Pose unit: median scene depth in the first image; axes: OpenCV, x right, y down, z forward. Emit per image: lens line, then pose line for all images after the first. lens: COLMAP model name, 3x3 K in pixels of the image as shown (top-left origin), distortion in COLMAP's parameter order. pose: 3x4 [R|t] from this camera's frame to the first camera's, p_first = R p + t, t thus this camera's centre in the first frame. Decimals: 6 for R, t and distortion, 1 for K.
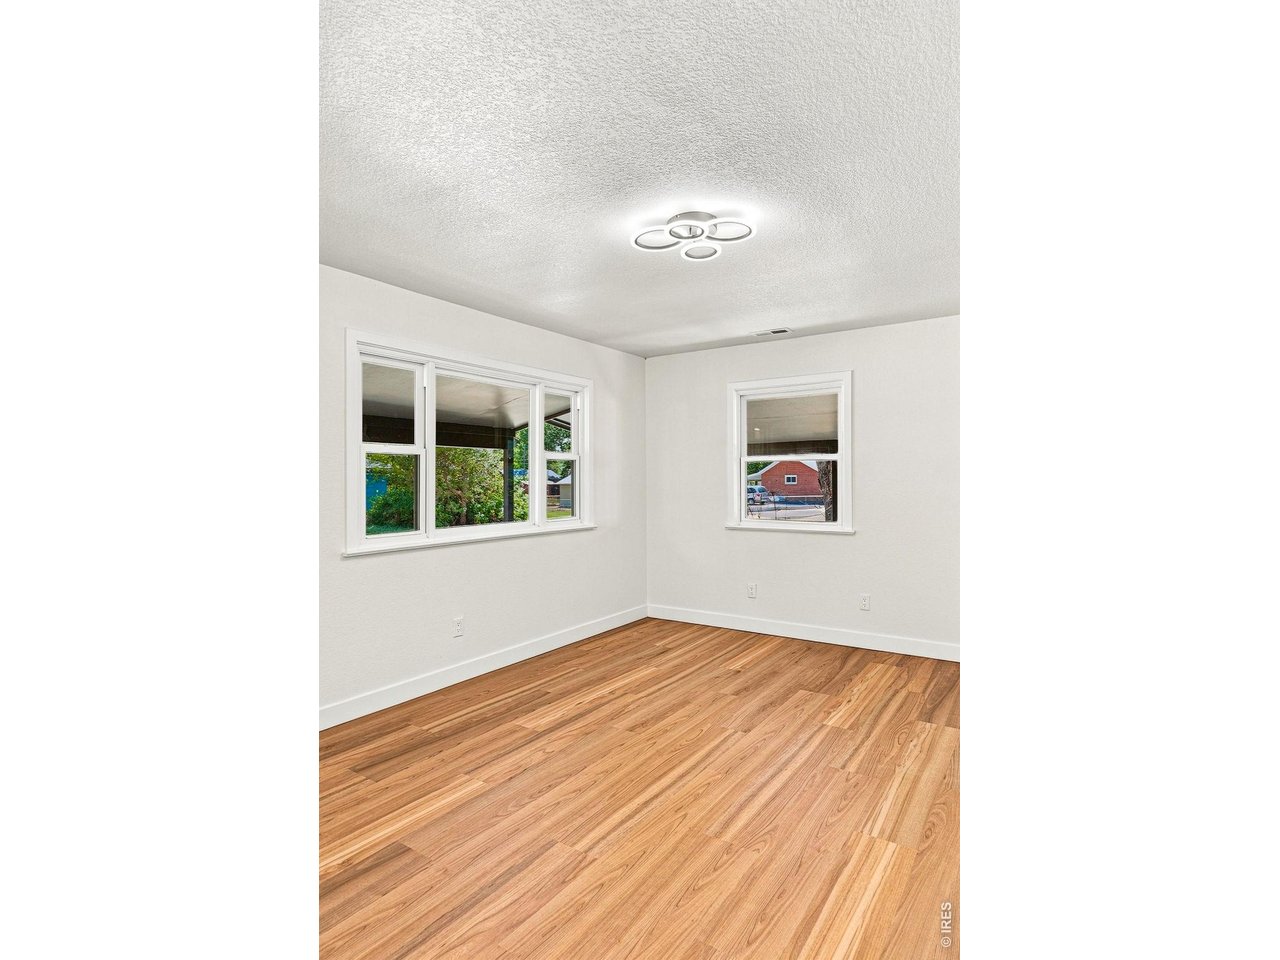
lens RADIAL K [[600.5, 0, 648.9], [0, 600.5, 480.5], [0, 0, 1]] dist [-0.002344, -0.000216]
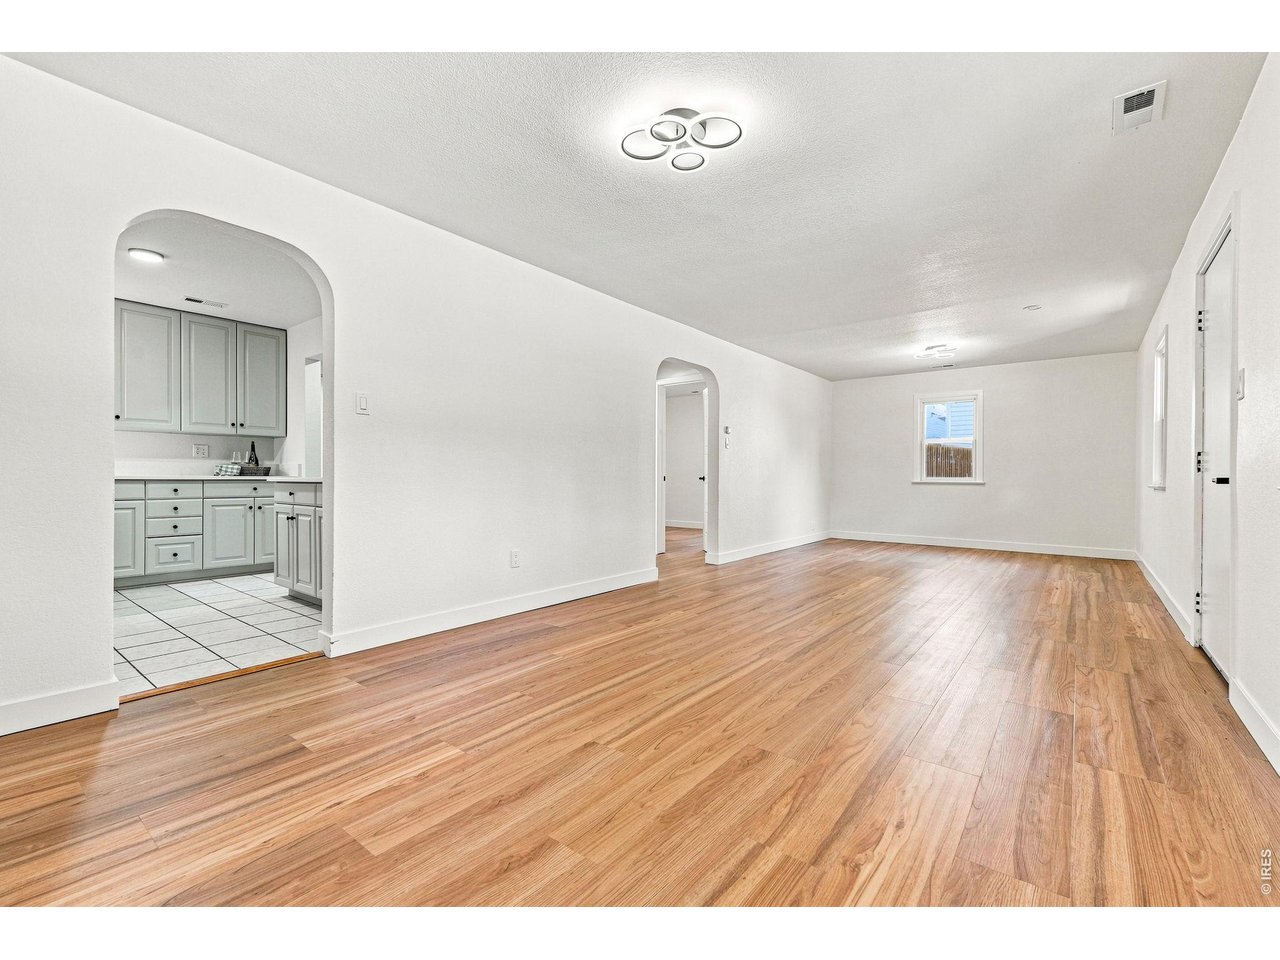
lens RADIAL K [[565.9, 0, 635.7], [0, 565.9, 478.8], [0, 0, 1]] dist [0.001367, 0.000246]
pose [[-0.996164, 0.000530, 0.087499, 0.053063], [0.000861, 0.999993, 0.003743, 0.108407], [-0.087496, 0.003804, -0.996158, 1.561622]]
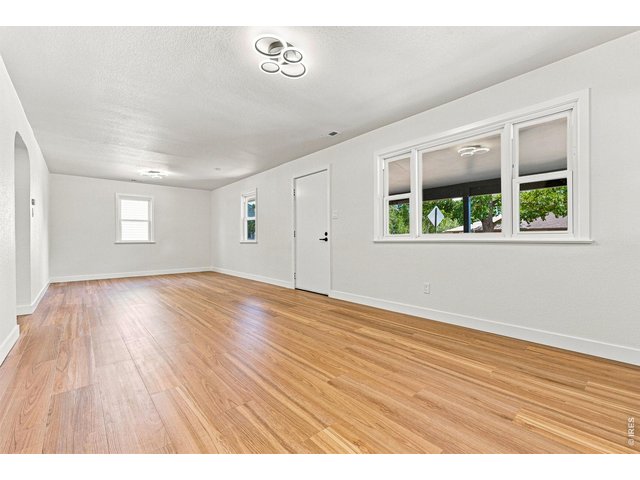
lens RADIAL K [[283.0, 0, 317.9], [0, 283.0, 239.4], [0, 0, 1]] dist [0.001367, 0.000246]
pose [[-0.271028, 0.005481, -0.962556, 0.708059], [0.005515, 0.999976, 0.004142, 0.108183], [0.962556, -0.004186, -0.271052, 1.087470]]
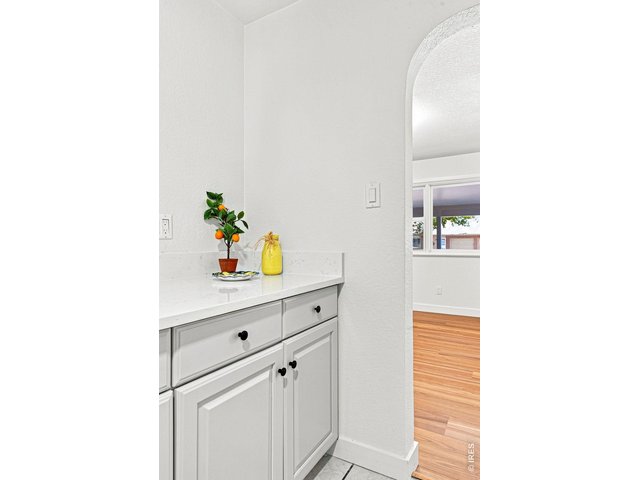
lens RADIAL K [[313.6, 0, 320.0], [0, 313.6, 240.0], [0, 0, 1]] dist [0.002213, 0.000188]
pose [[0.056879, -0.002224, -0.998379, 1.092919], [-0.001238, 0.999997, -0.002298, 0.052373], [0.998380, 0.001366, 0.056876, 0.529712]]
